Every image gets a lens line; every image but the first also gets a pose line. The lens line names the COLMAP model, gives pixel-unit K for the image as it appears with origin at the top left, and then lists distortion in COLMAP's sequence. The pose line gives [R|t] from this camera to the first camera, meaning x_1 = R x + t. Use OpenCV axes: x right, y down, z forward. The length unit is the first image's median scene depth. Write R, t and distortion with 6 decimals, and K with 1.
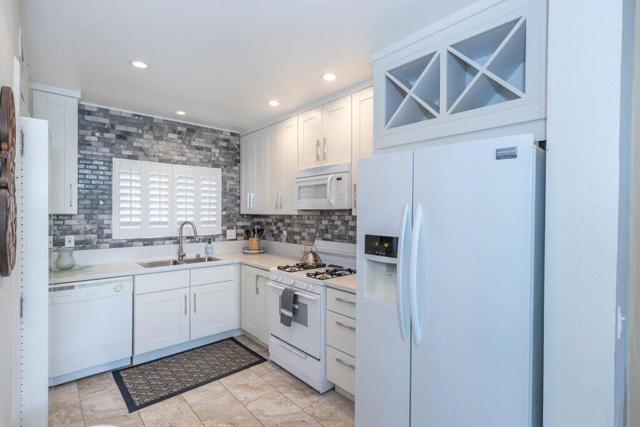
lens RADIAL K [[306.2, 0, 324.1], [0, 306.2, 215.0], [0, 0, 1]] dist [0.005974, -0.000602]
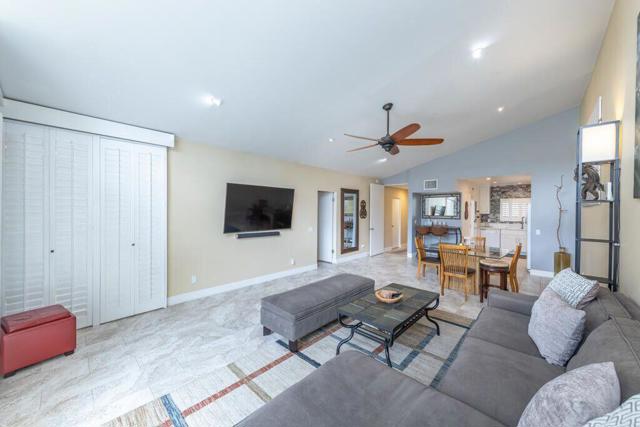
lens RADIAL K [[232.4, 0, 321.7], [0, 232.4, 210.3], [0, 0, 1]] dist [0.005109, -0.000578]
pose [[0.090175, -0.002828, -0.995922, 1.774326], [-0.011849, 0.999922, -0.003912, -0.010555], [0.995855, 0.012153, 0.090134, -1.289570]]
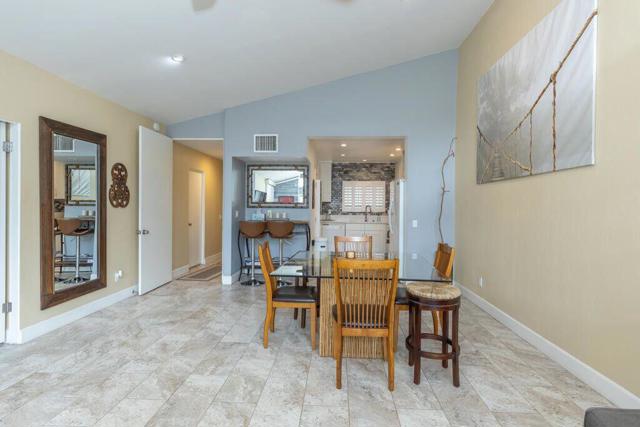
lens RADIAL K [[324.9, 0, 322.2], [0, 324.9, 209.4], [0, 0, 1]] dist [0.005355, 0.000425]
pose [[0.716606, 0.009229, -0.697417, 1.070250], [-0.009447, 0.999949, 0.003525, 0.047595], [0.697414, 0.004063, 0.716657, -1.058272]]
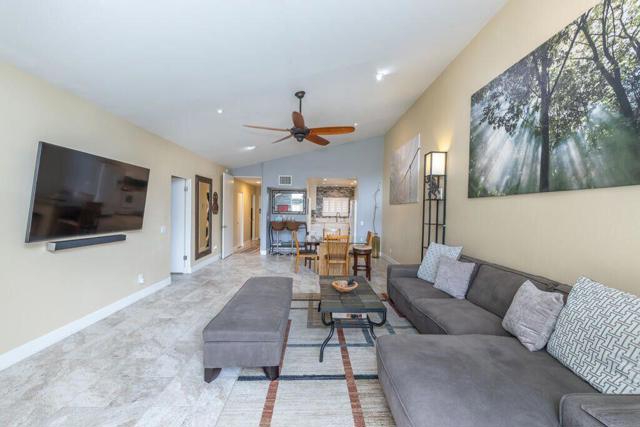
lens RADIAL K [[255.6, 0, 319.1], [0, 255.6, 214.1], [0, 0, 1]] dist [0.003950, -0.000809]
pose [[0.762492, 0.019903, -0.646691, 1.529964], [-0.017687, 0.999794, 0.009916, 0.016935], [0.646756, 0.003877, 0.762688, -1.700656]]
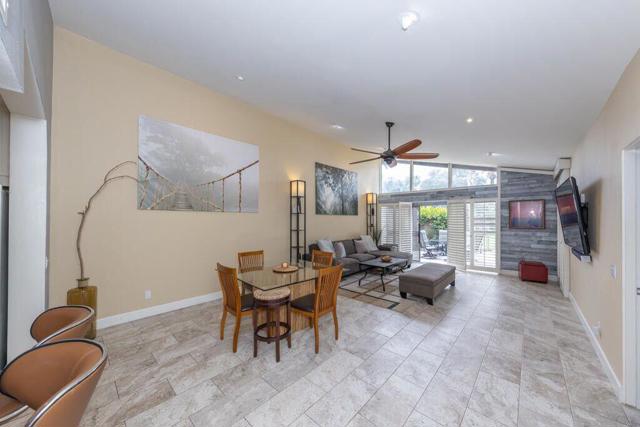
lens RADIAL K [[232.4, 0, 319.7], [0, 232.4, 218.6], [0, 0, 1]] dist [0.005109, -0.000578]
pose [[-0.103900, 0.000456, 0.994588, -0.447865], [0.000663, 1.000000, -0.000389, -0.011111], [-0.994588, 0.000619, -0.103900, -0.399796]]
